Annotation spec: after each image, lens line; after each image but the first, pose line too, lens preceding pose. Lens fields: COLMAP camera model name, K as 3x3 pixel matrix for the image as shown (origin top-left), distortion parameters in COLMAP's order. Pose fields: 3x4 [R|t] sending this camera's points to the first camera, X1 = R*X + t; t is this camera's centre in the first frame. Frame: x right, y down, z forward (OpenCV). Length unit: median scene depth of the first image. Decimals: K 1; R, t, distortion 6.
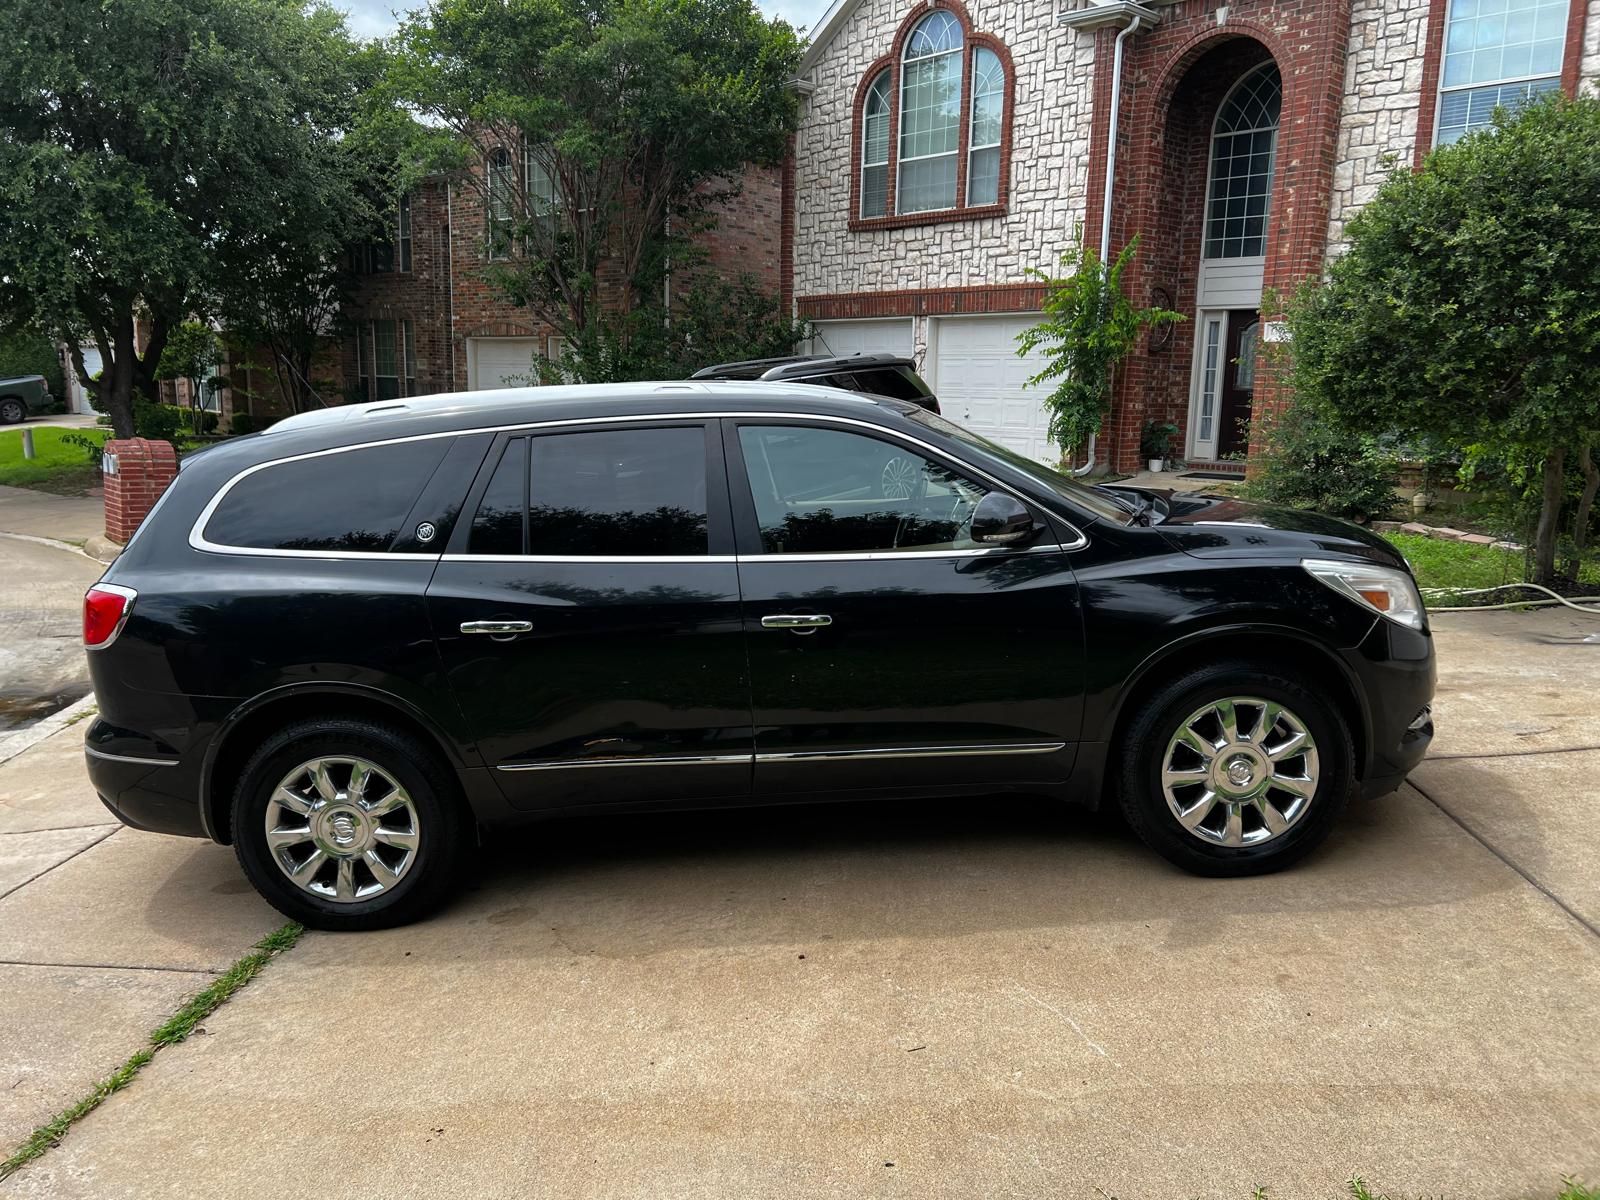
lens RADIAL K [[1221.2, 0, 814.6], [0, 1221.2, 593.6], [0, 0, 1]] dist [0.043087, -0.047918]
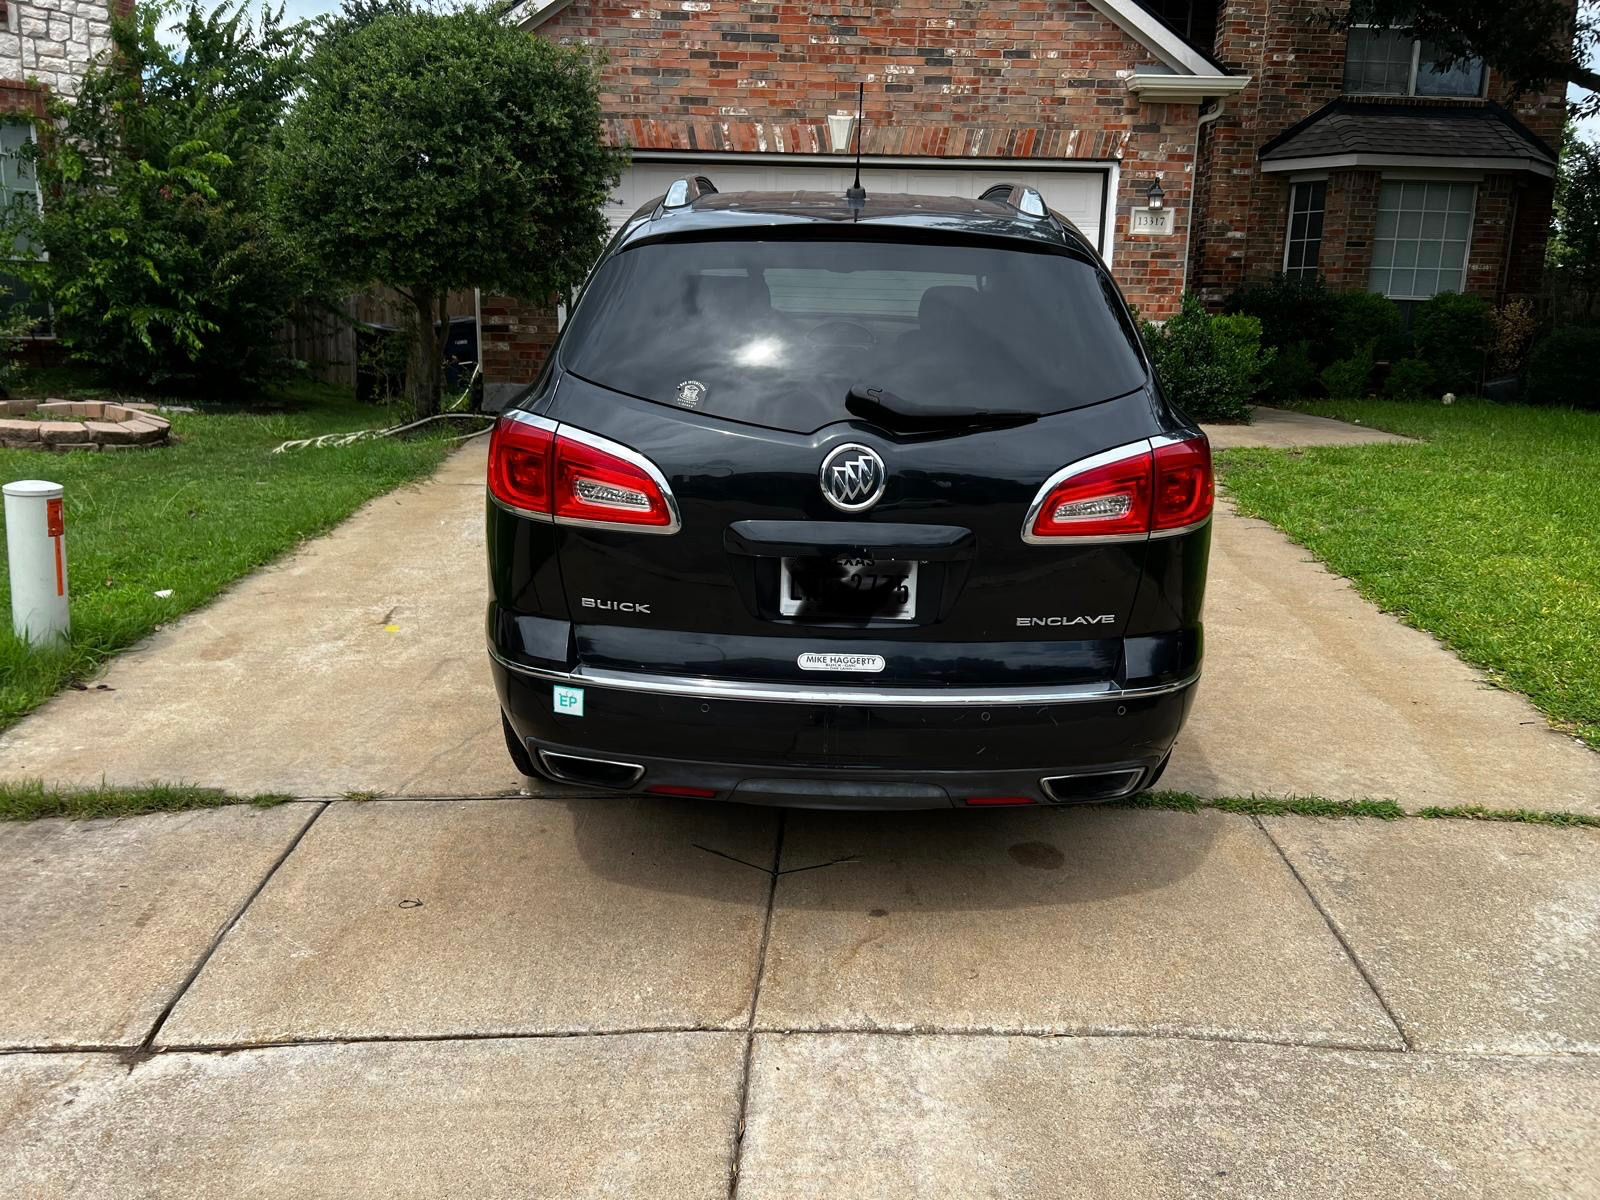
lens RADIAL K [[1225.4, 0, 820.9], [0, 1225.4, 596.0], [0, 0, 1]] dist [0.041763, -0.051595]
pose [[-0.007476, -0.227124, 0.973837, -0.340806], [0.150262, 0.962552, 0.225645, -0.027877], [-0.988618, 0.148018, 0.026932, 0.324175]]
